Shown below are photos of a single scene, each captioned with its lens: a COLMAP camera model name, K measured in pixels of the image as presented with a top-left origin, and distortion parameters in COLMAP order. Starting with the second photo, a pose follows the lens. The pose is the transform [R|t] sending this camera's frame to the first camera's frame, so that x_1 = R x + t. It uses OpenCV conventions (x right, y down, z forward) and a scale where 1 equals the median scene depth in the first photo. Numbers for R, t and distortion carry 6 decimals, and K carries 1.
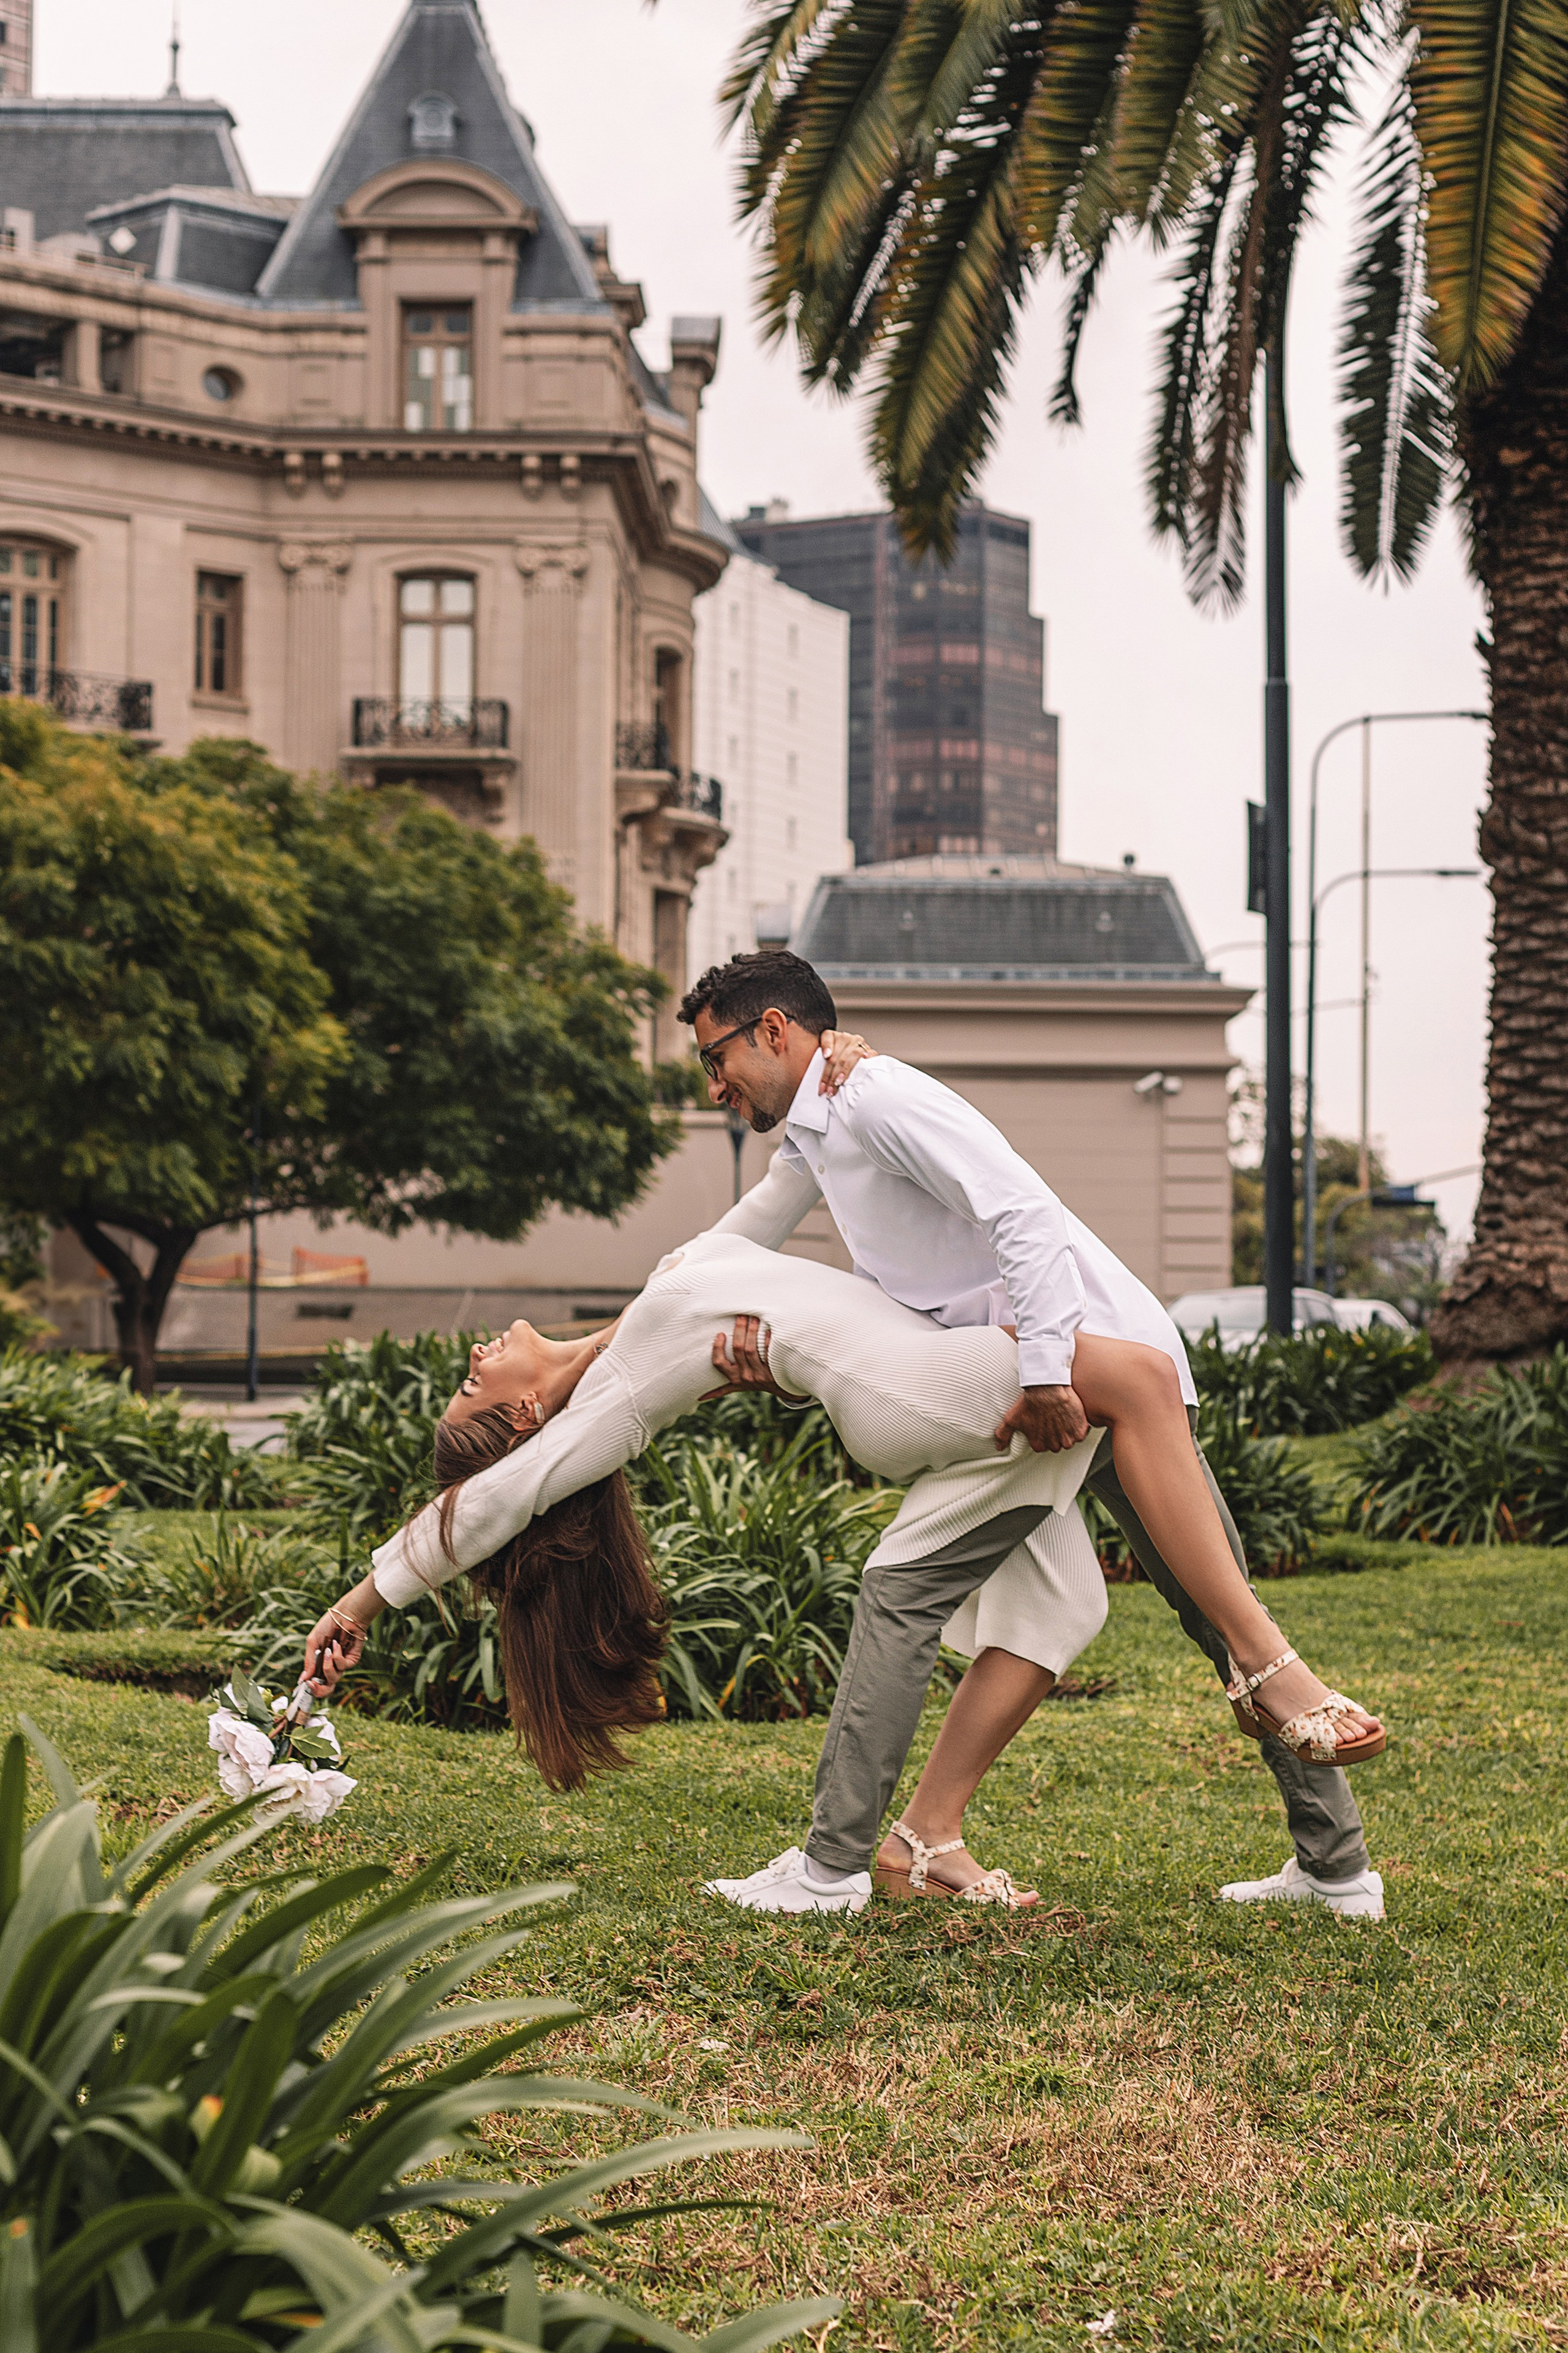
lens RADIAL K [[3744.2, 0, 796.0], [0, 3744.2, 1045.1], [0, 0, 1]] dist [0.027983, -0.168272]
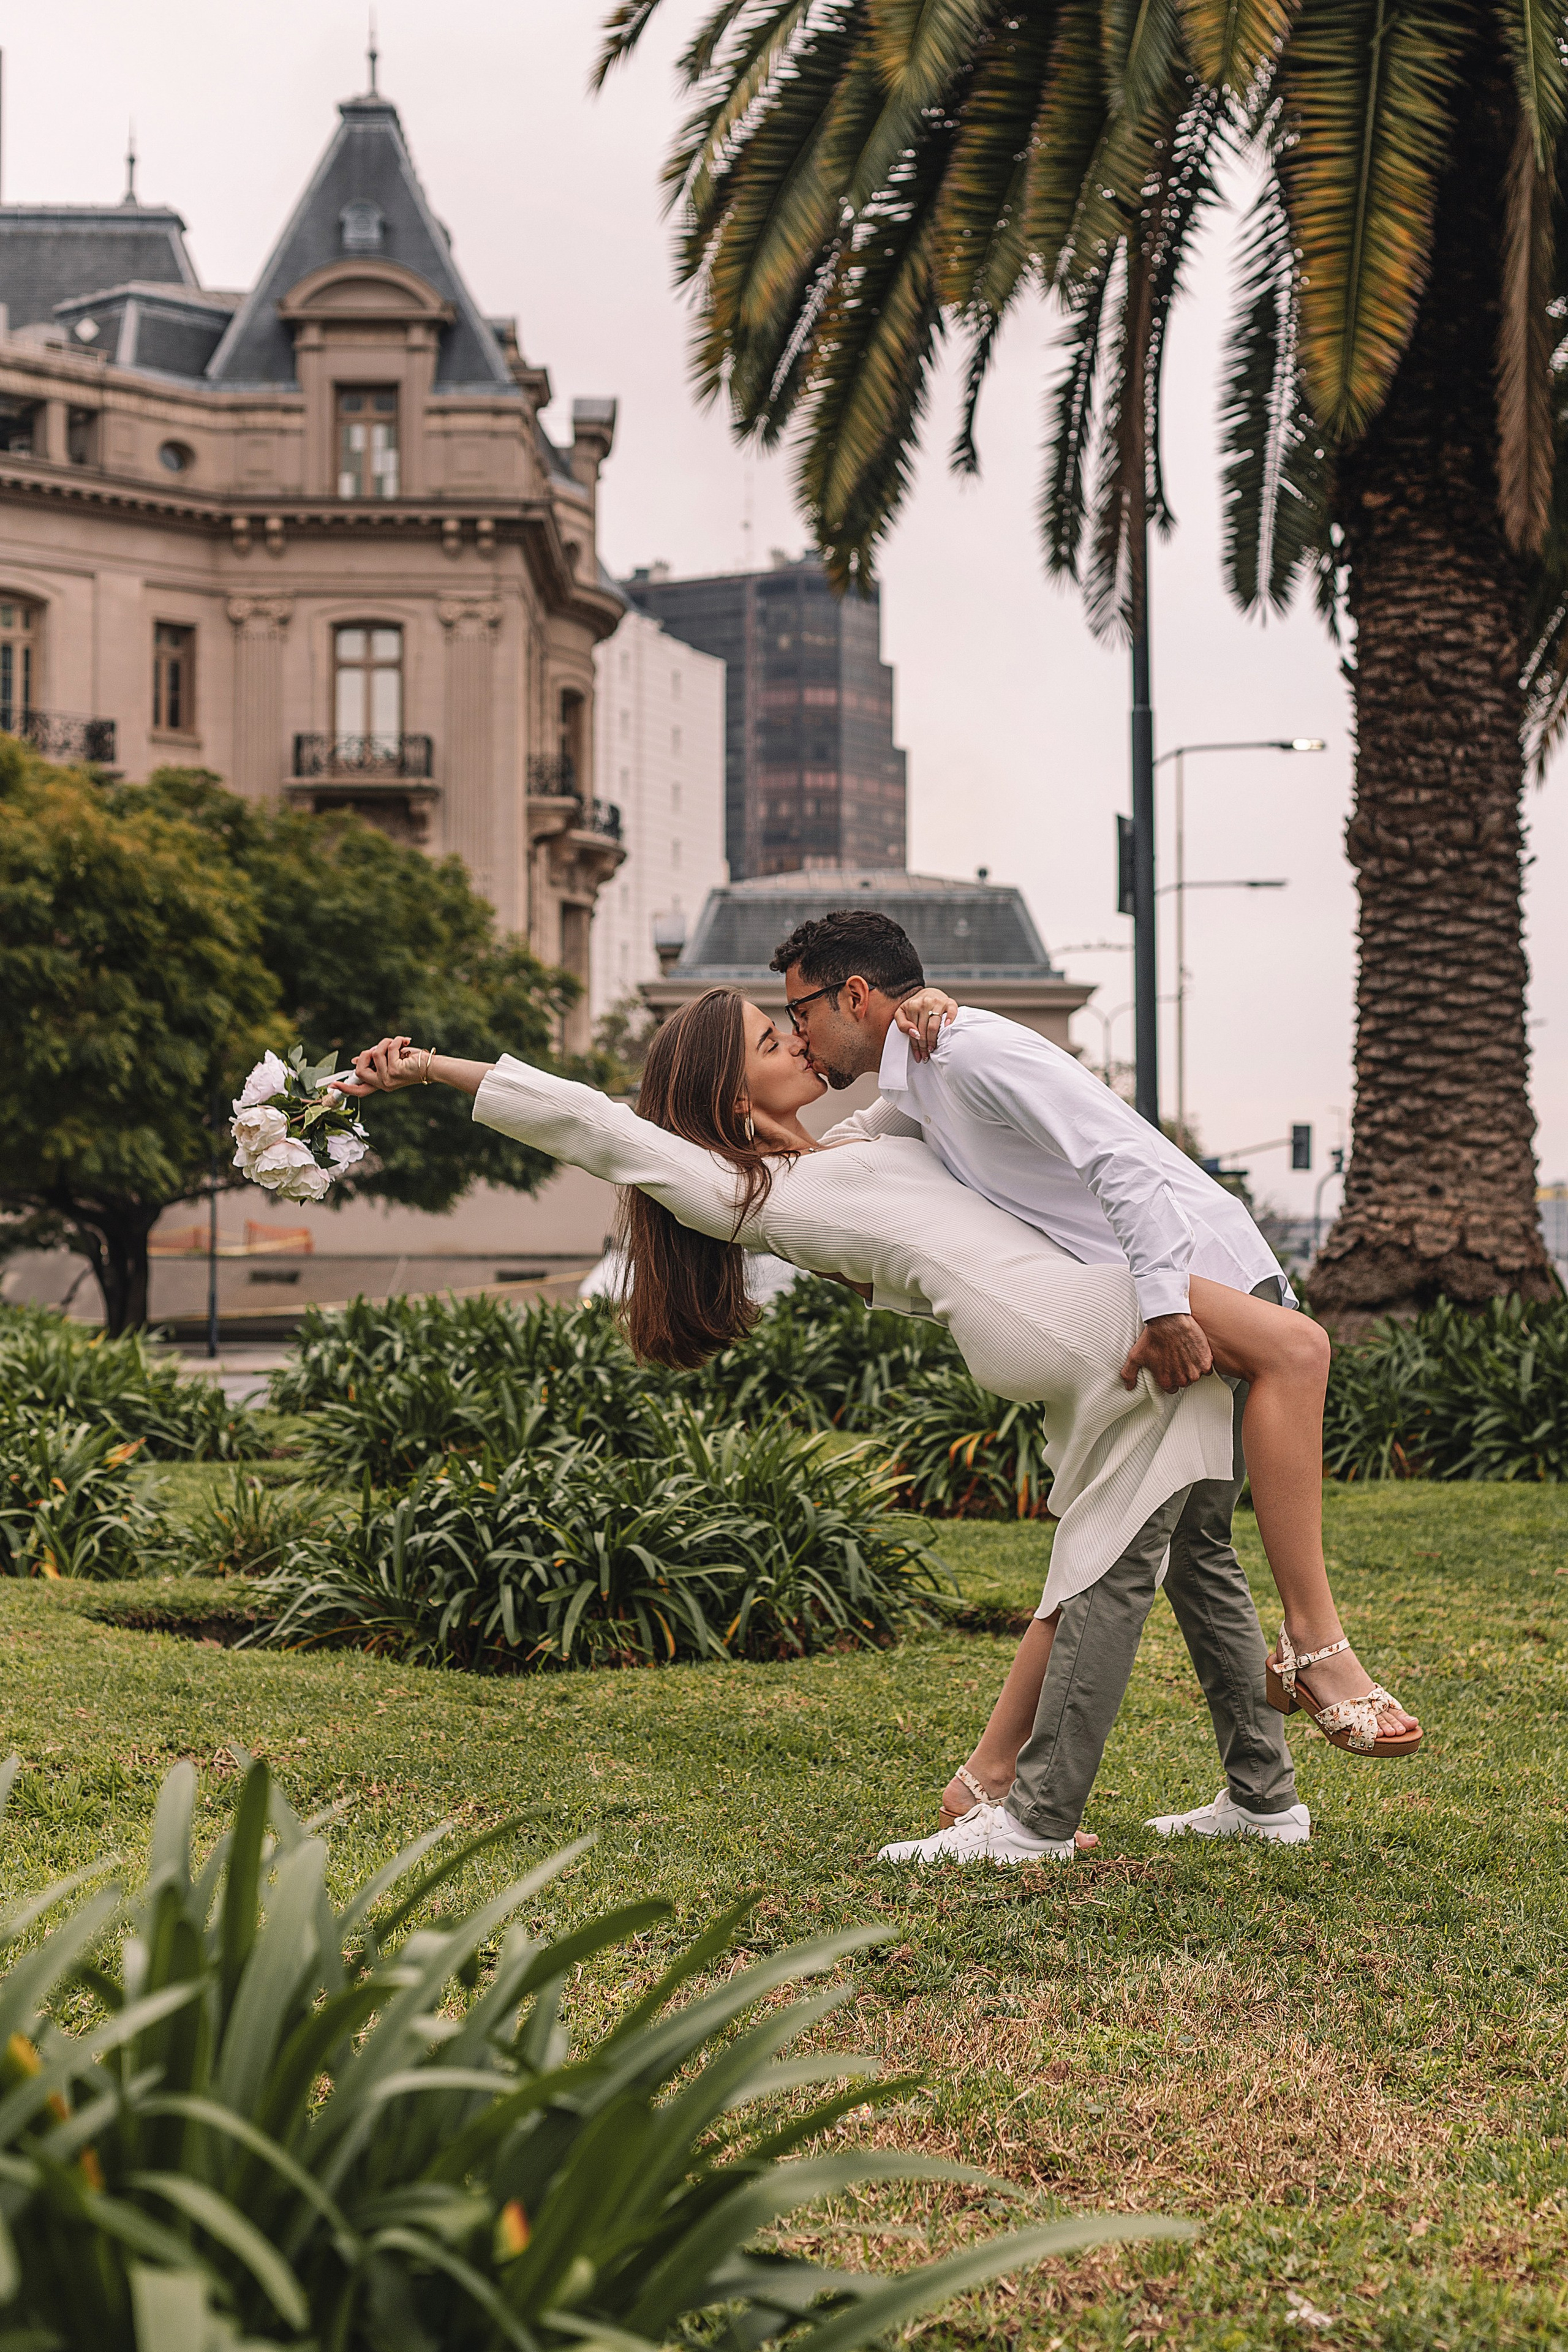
lens RADIAL K [[3278.9, 0, 808.0], [0, 3278.9, 1009.9], [0, 0, 1]] dist [0.016589, -0.049304]
pose [[0.999215, -0.006255, 0.039130, -0.005058], [0.006601, 0.999940, -0.008706, 0.000623], [-0.039073, 0.008957, 0.999196, 0.010350]]
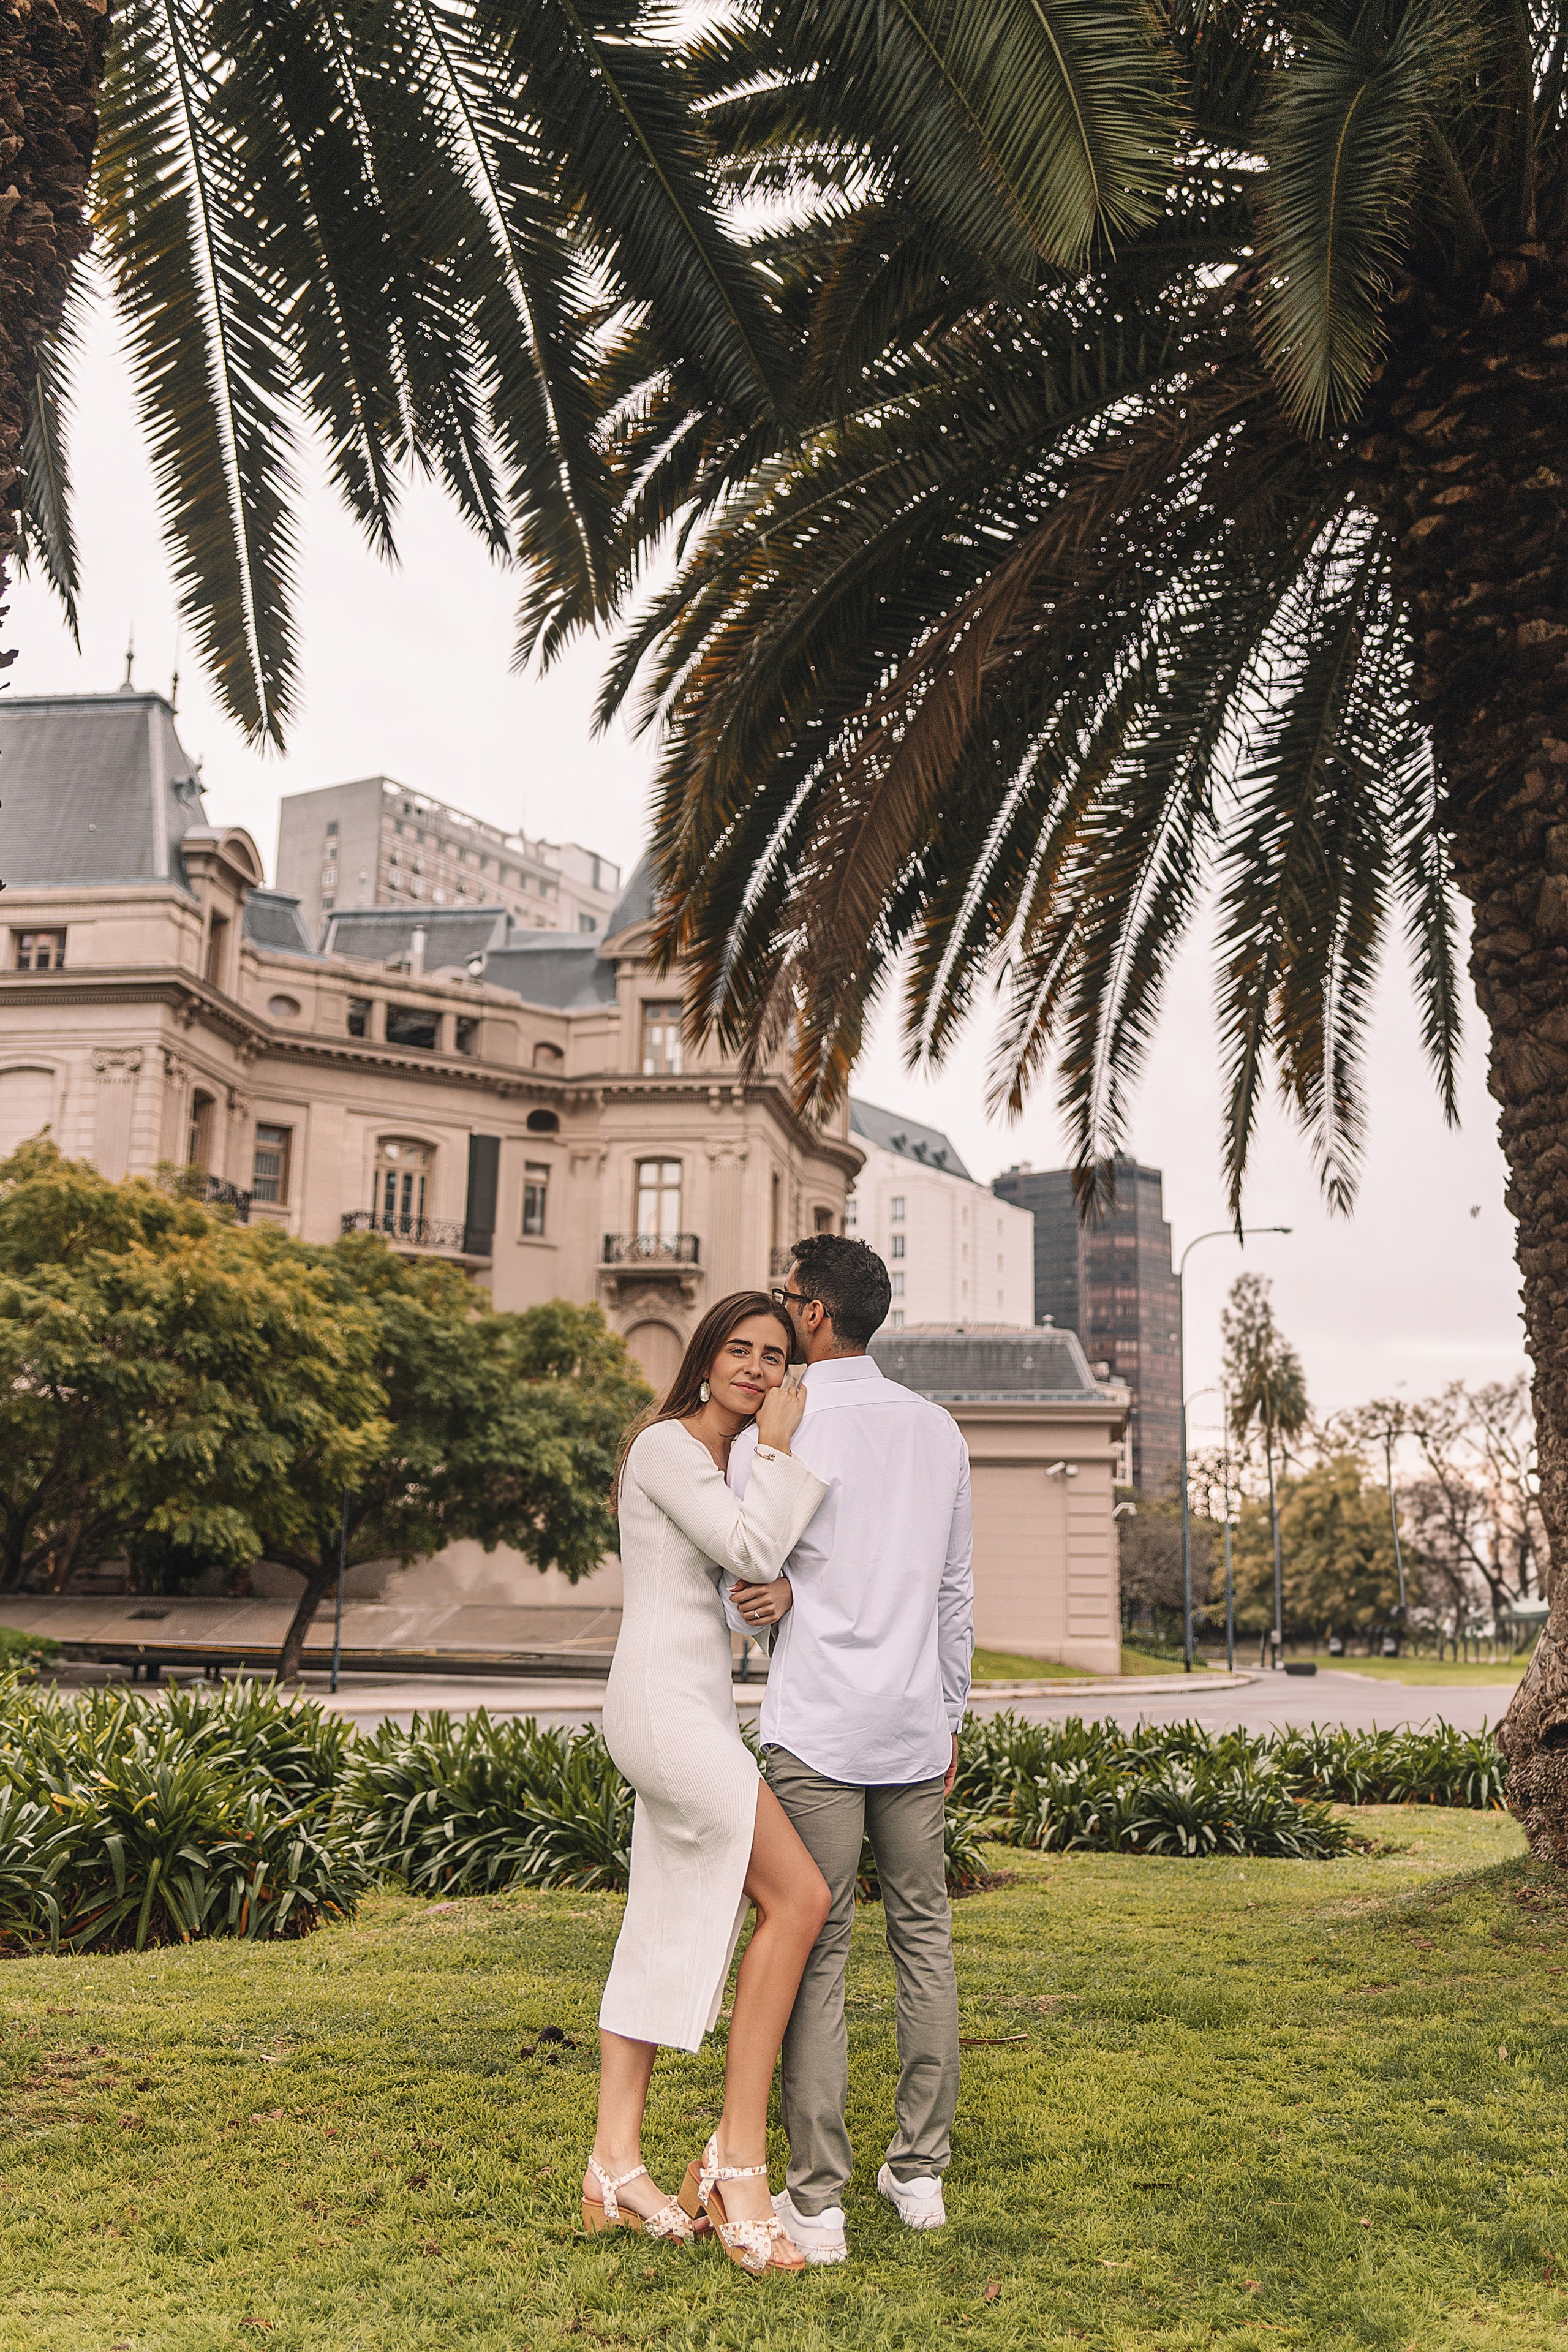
lens RADIAL K [[2020.8, 0, 784.0], [0, 2020.8, 1176.0], [0, 0, 1]] dist [-0.002475, -0.010883]
pose [[0.993167, -0.016008, -0.115602, 0.125808], [0.000131, 0.990700, -0.136067, 0.006193], [0.116705, 0.135122, 0.983932, 0.258879]]
